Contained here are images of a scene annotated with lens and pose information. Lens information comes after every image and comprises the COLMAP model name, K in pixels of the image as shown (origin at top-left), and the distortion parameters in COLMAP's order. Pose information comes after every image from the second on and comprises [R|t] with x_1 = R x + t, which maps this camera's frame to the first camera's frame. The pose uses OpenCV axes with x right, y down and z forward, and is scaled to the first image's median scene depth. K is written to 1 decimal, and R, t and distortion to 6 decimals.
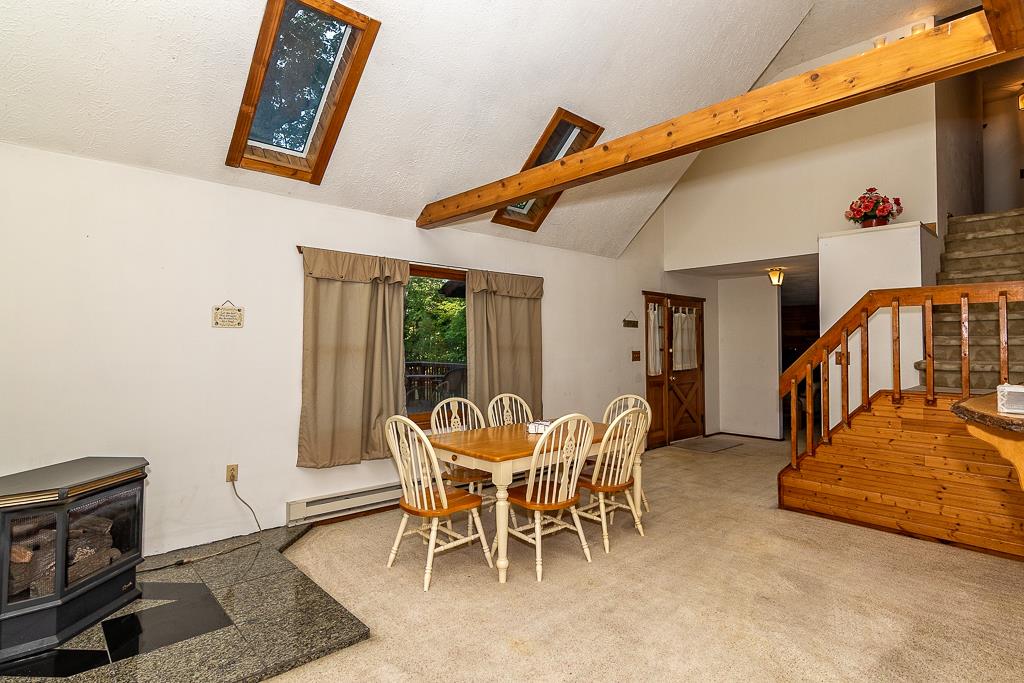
lens RADIAL K [[520.4, 0, 538.0], [0, 520.4, 340.7], [0, 0, 1]] dist [-0.000810, 0.000779]
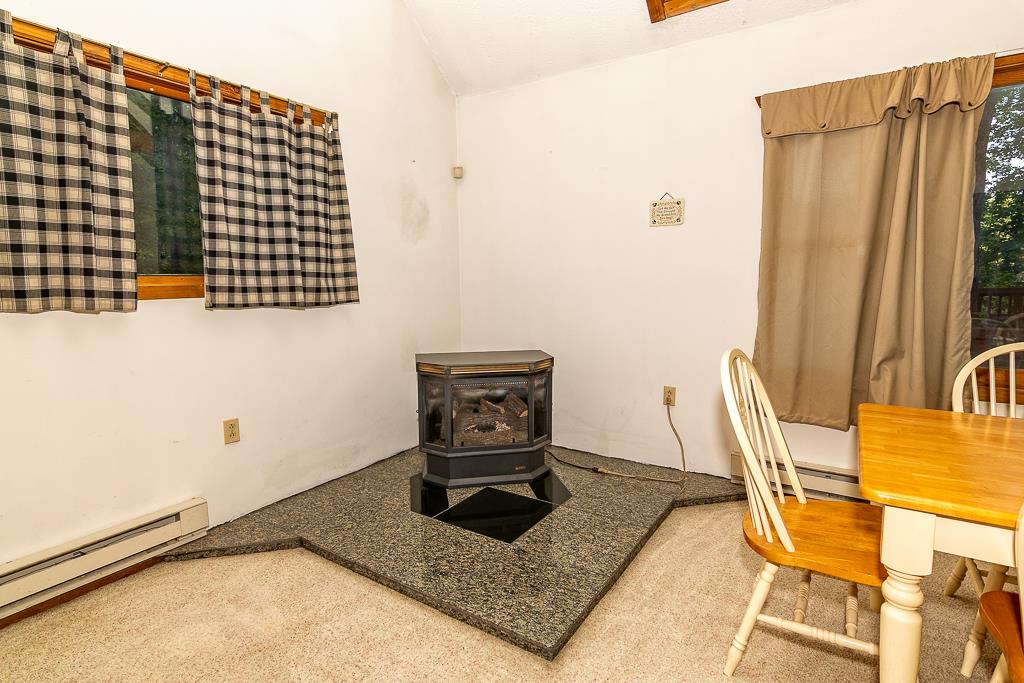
lens RADIAL K [[520.4, 0, 538.0], [0, 520.4, 340.7], [0, 0, 1]] dist [-0.000810, 0.000779]
pose [[0.230087, 0.101407, -0.967872, 0.190266], [0.023174, 0.993703, 0.109622, 0.062381], [0.972894, -0.047652, 0.226289, 0.590500]]
